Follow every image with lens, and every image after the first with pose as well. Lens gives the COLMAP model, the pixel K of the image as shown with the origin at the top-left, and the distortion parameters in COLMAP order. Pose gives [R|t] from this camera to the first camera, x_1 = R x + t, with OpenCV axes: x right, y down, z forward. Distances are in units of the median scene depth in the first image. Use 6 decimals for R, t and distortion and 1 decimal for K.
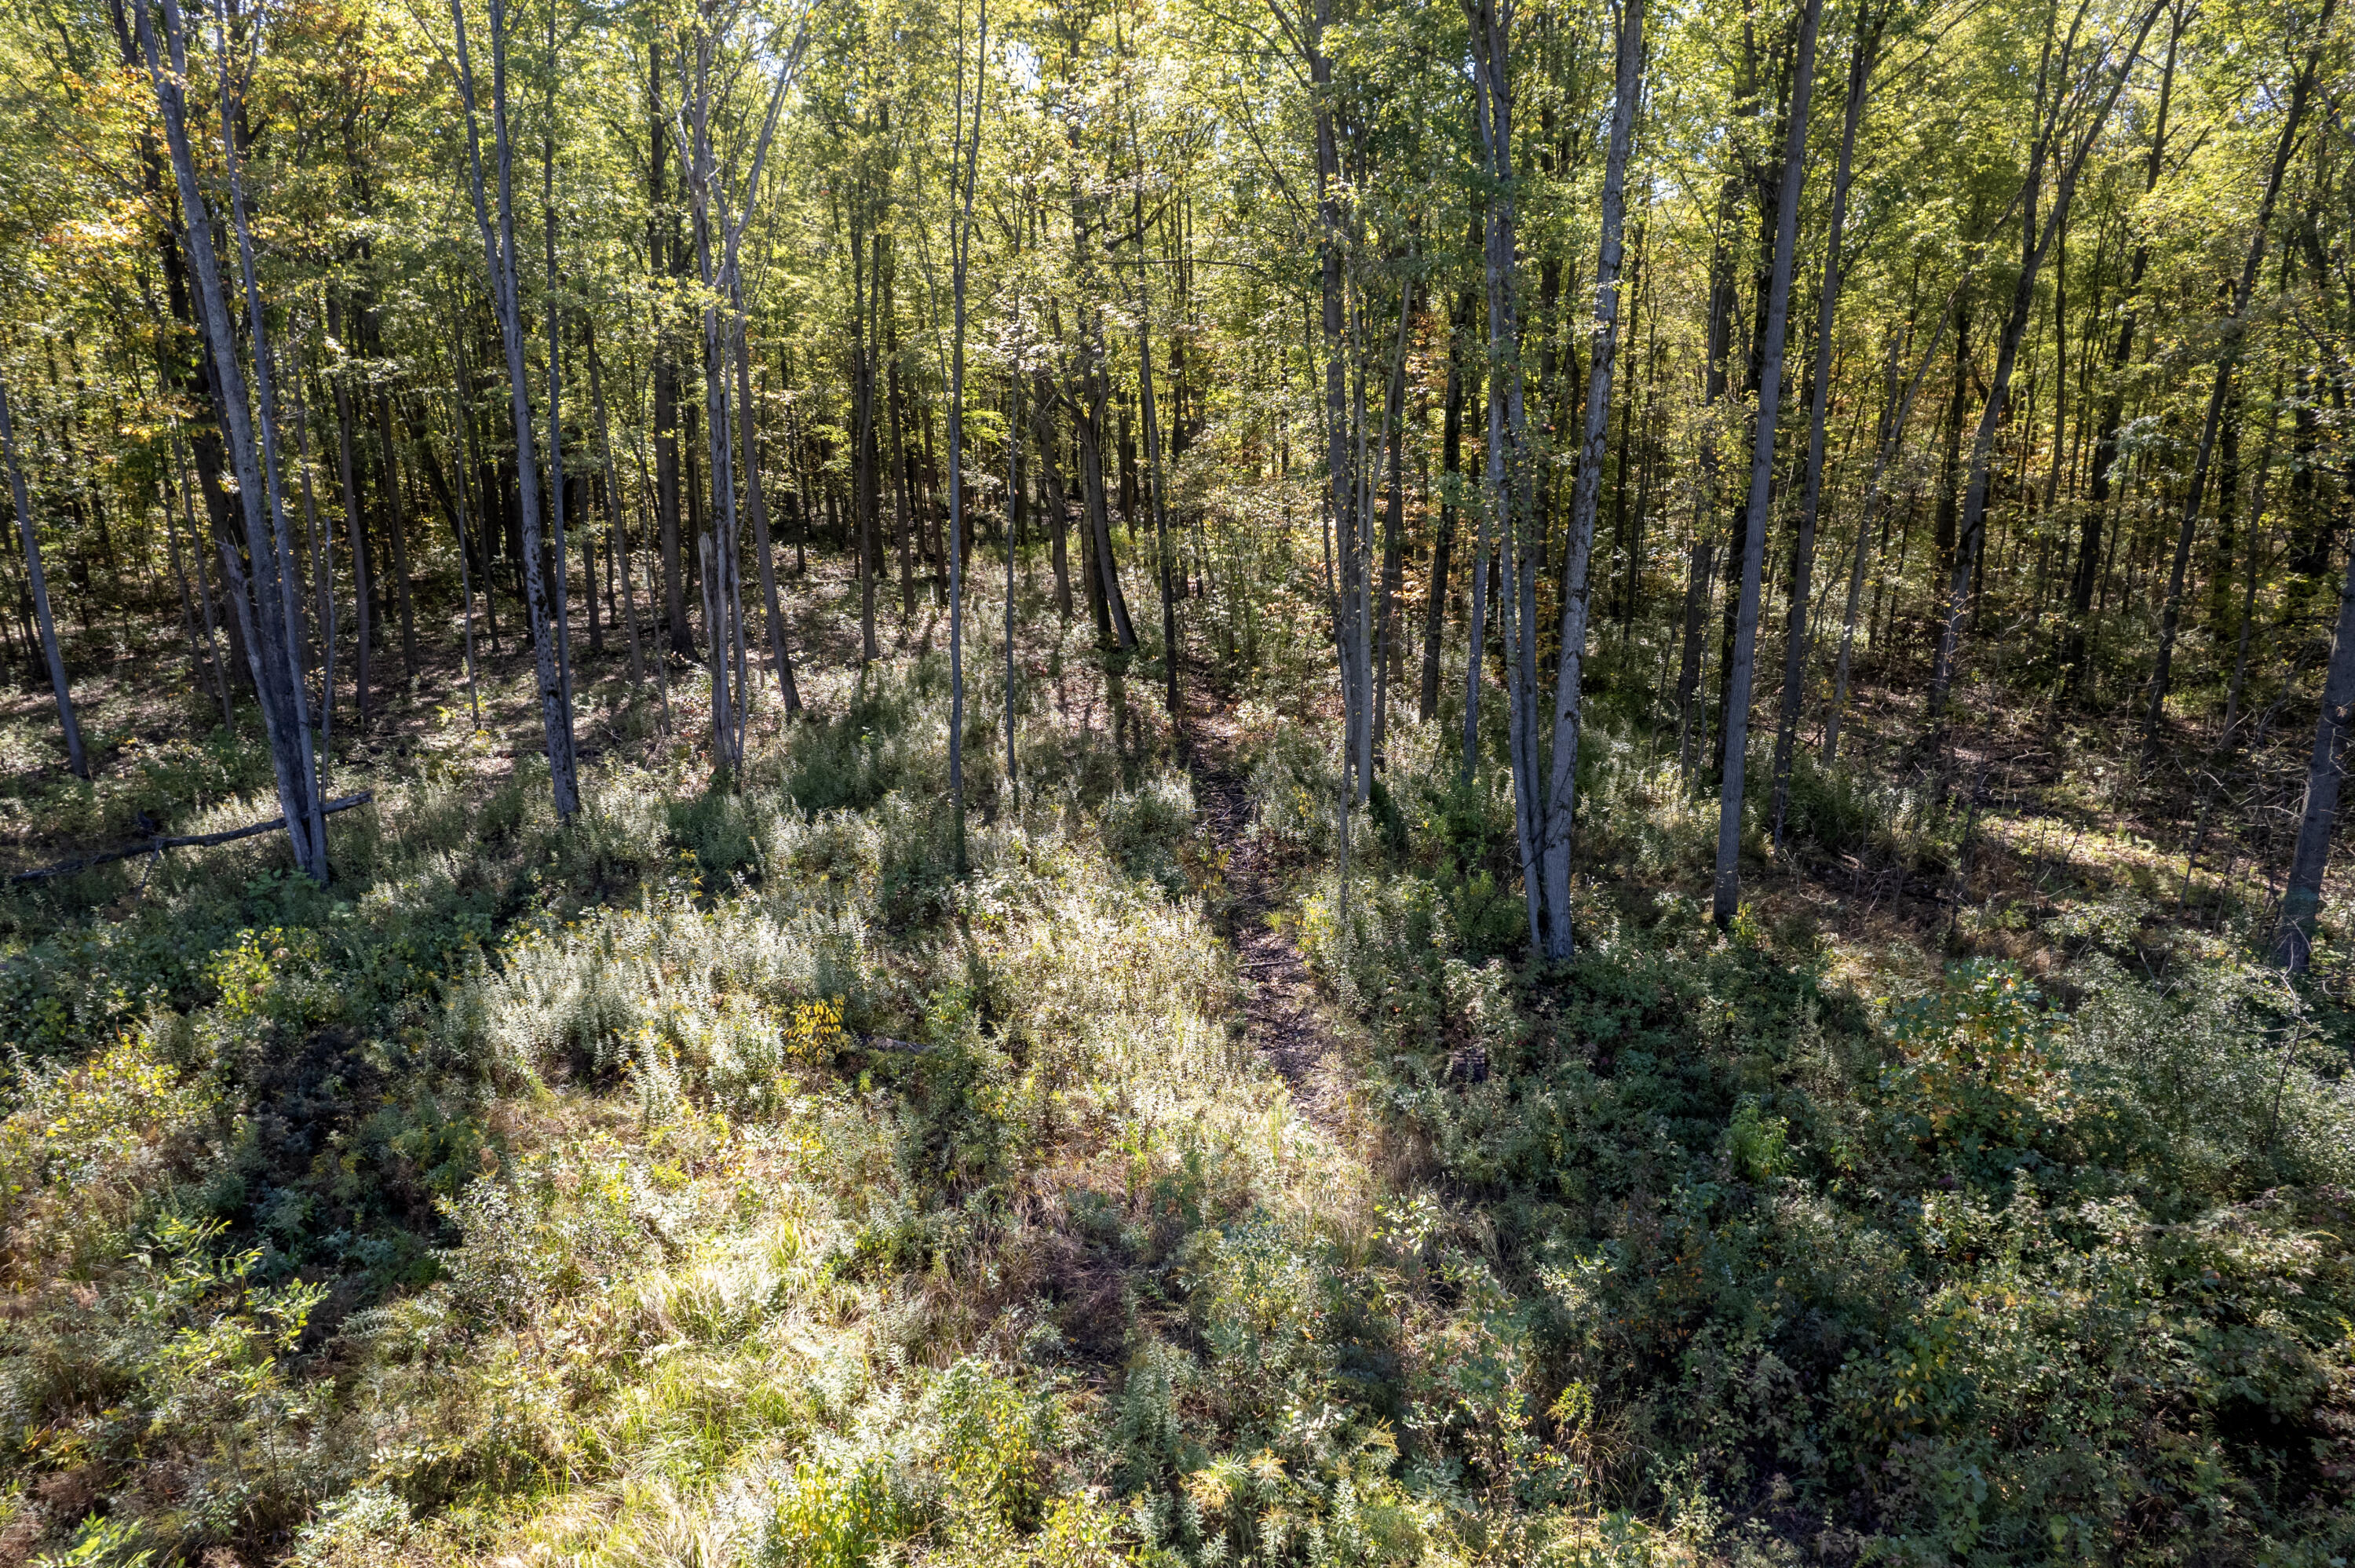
lens RADIAL K [[1509.8, 0, 1174.8], [0, 1509.8, 777.9], [0, 0, 1]] dist [-0.035713, 0.025168]
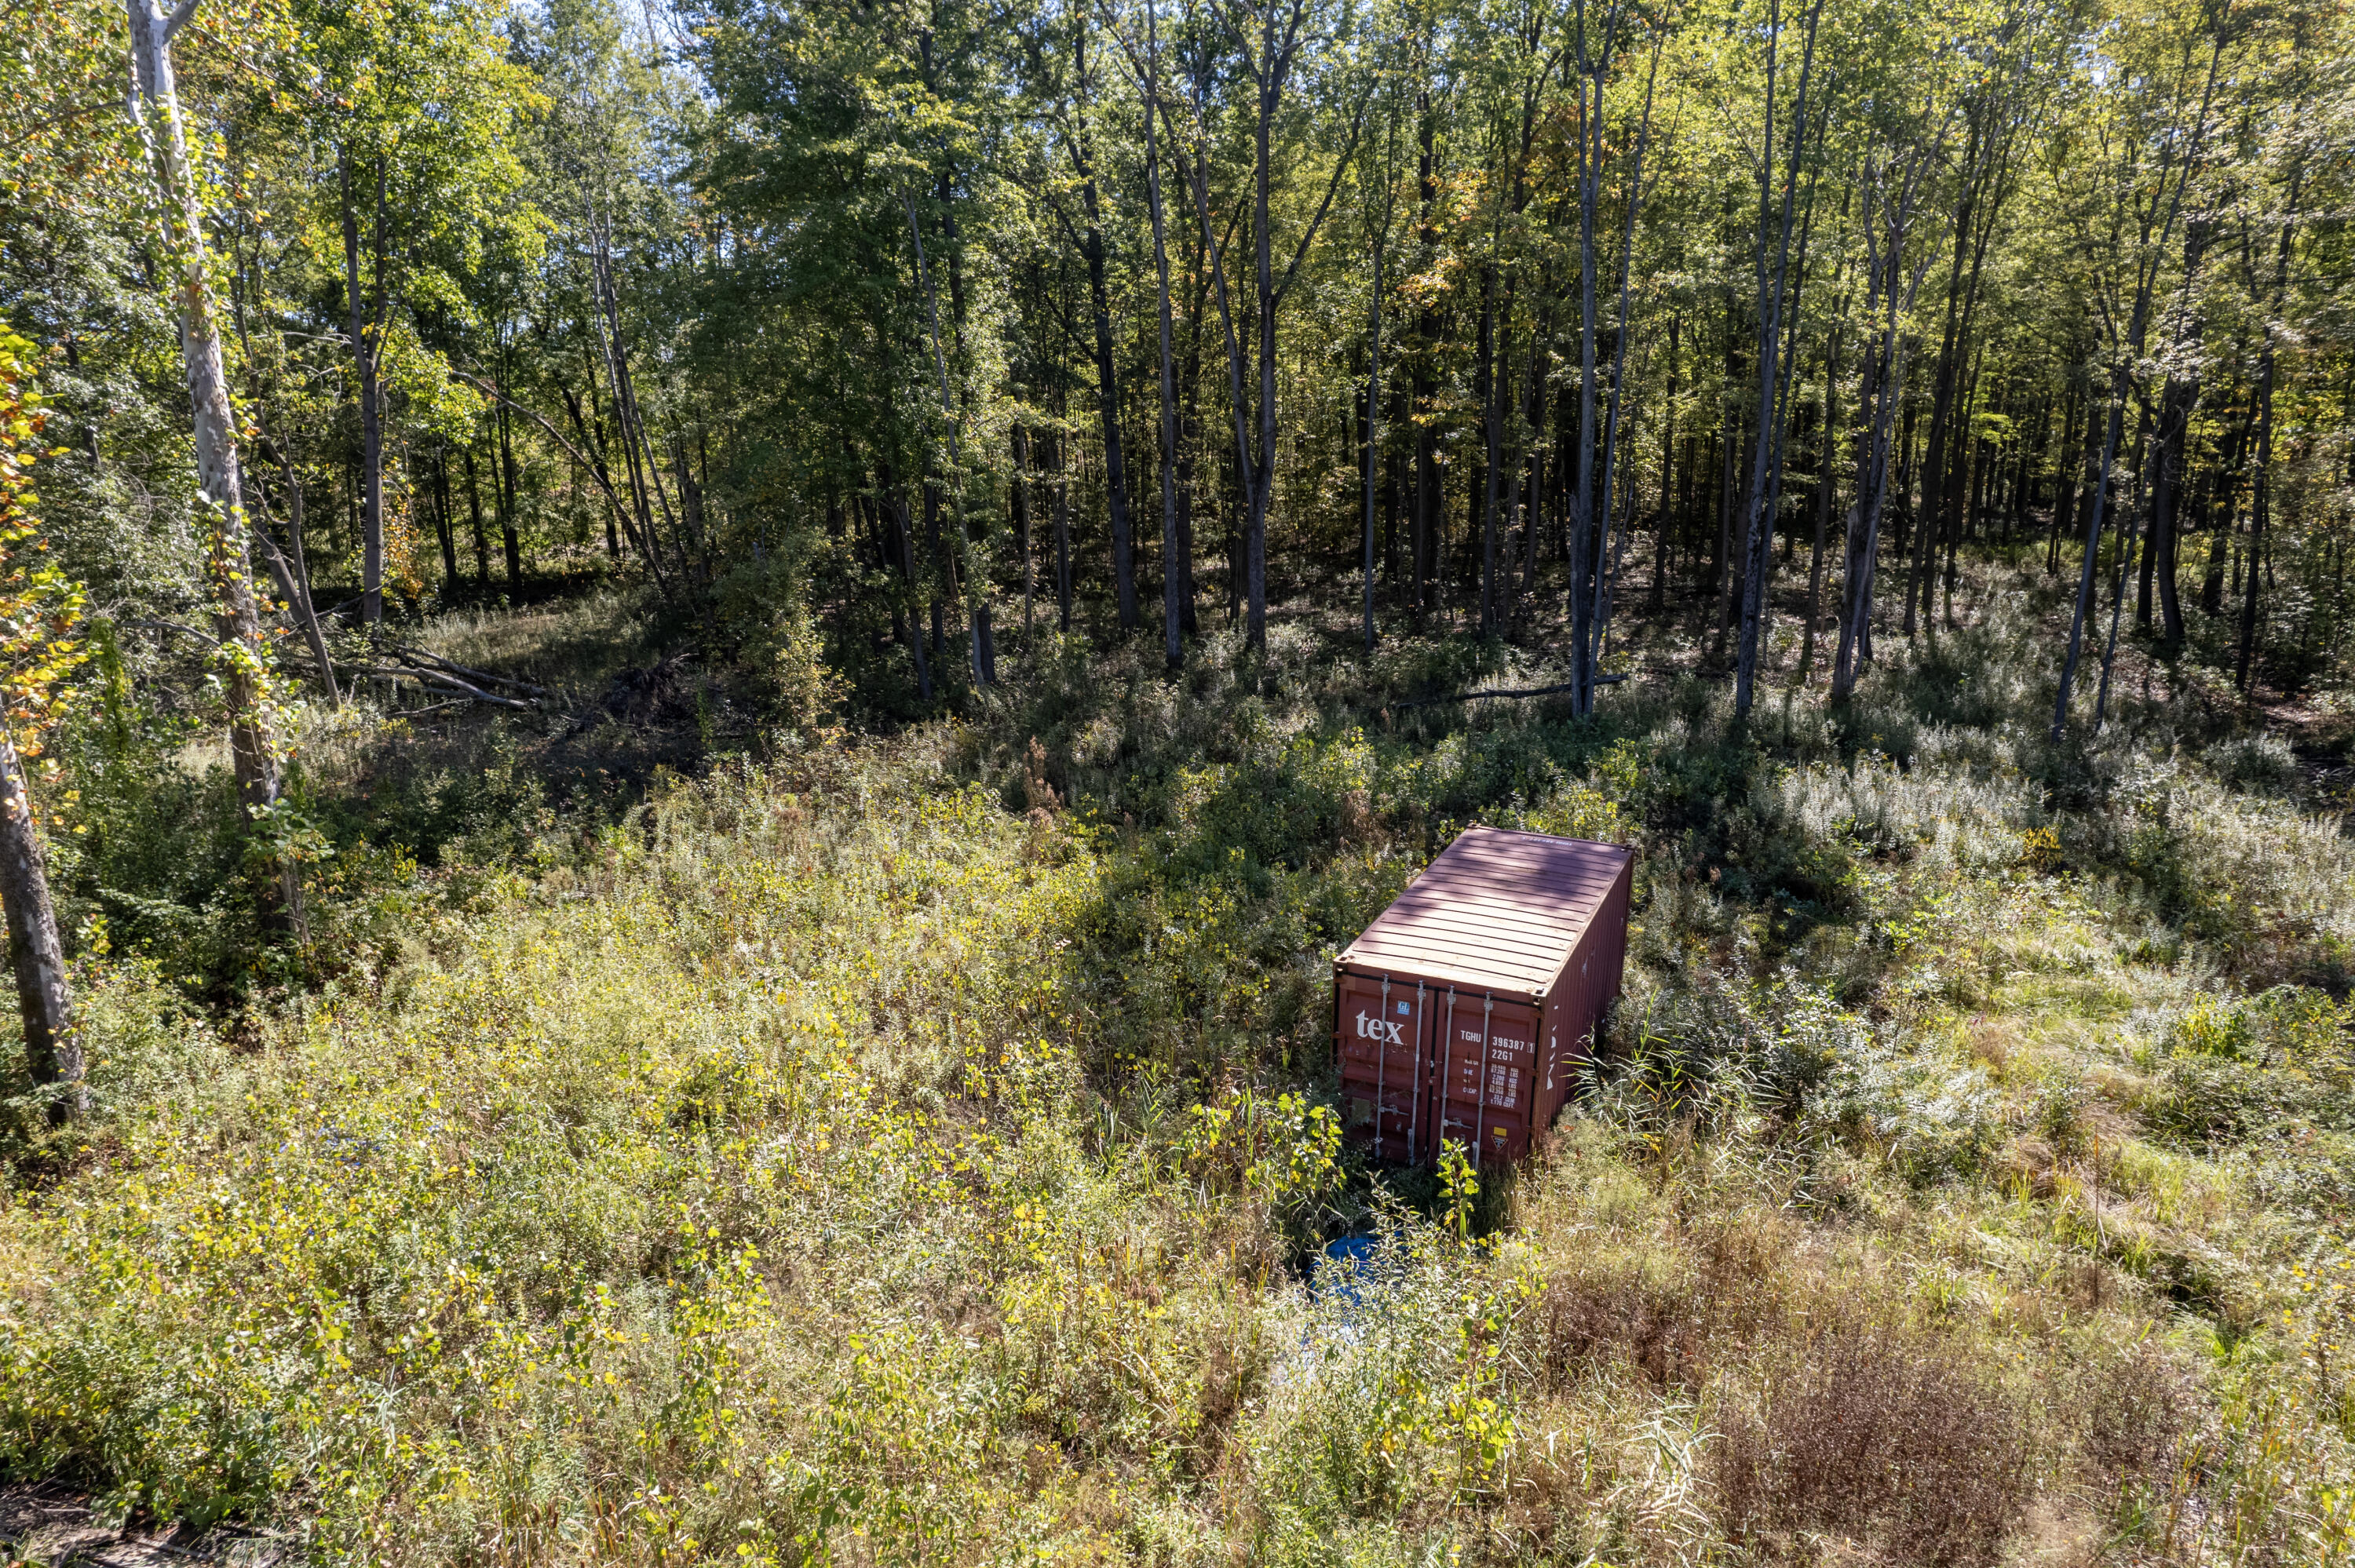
lens RADIAL K [[1509.8, 0, 1181.5], [0, 1509.8, 791.6], [0, 0, 1]] dist [-0.035713, 0.025168]
pose [[0.859148, 0.130014, -0.494935, -0.138497], [-0.125765, 0.991168, 0.042056, 0.091232], [0.496032, 0.026113, 0.867912, -0.363454]]
